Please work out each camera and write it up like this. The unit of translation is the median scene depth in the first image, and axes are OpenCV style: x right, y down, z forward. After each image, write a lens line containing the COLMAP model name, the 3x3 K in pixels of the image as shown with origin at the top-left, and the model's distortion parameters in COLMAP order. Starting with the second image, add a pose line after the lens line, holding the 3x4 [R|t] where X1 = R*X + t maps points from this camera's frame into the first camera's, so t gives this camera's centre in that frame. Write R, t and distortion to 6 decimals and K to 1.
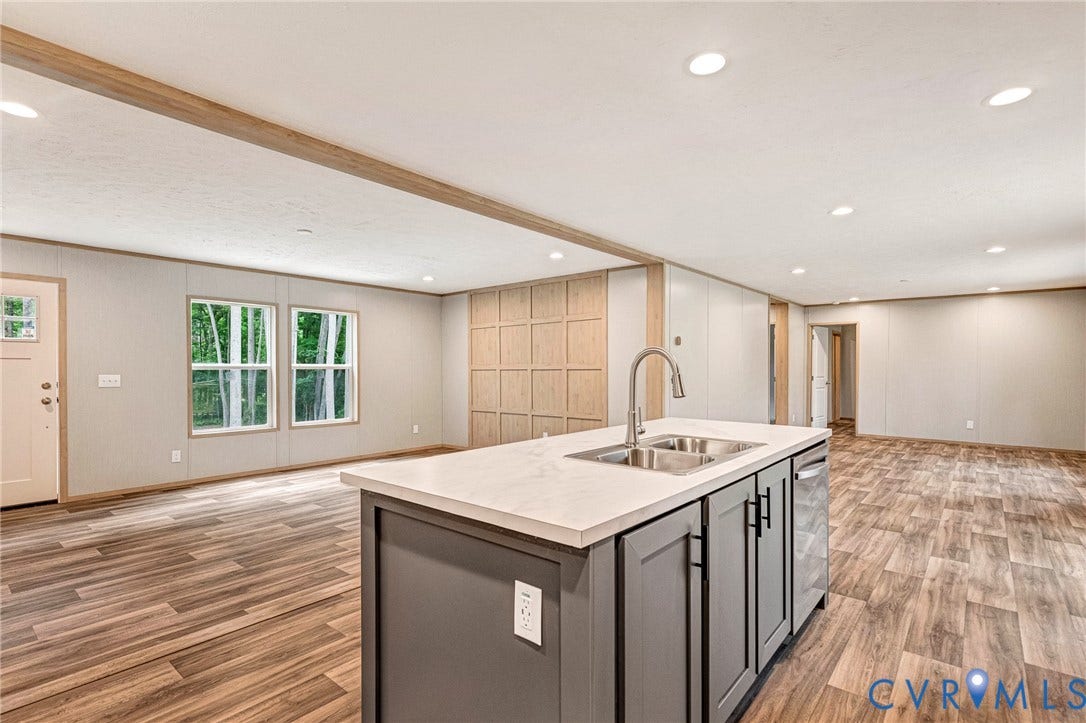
lens RADIAL K [[511.8, 0, 540.1], [0, 511.8, 372.8], [0, 0, 1]] dist [0.004576, -0.000256]
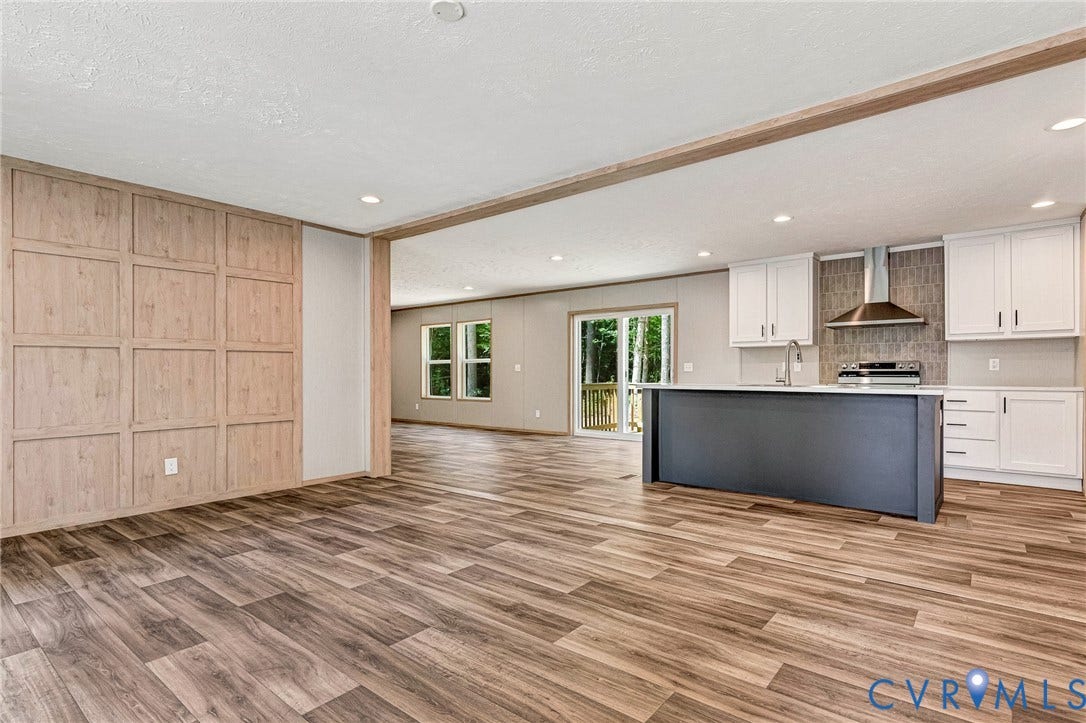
lens RADIAL K [[500.1, 0, 544.6], [0, 500.1, 365.4], [0, 0, 1]] dist [0.012631, 0.000079]
pose [[0.028506, 0.003083, 0.999589, -1.227089], [0.006864, 0.999971, -0.003280, 0.038334], [-0.999570, 0.006954, 0.028484, 1.246811]]
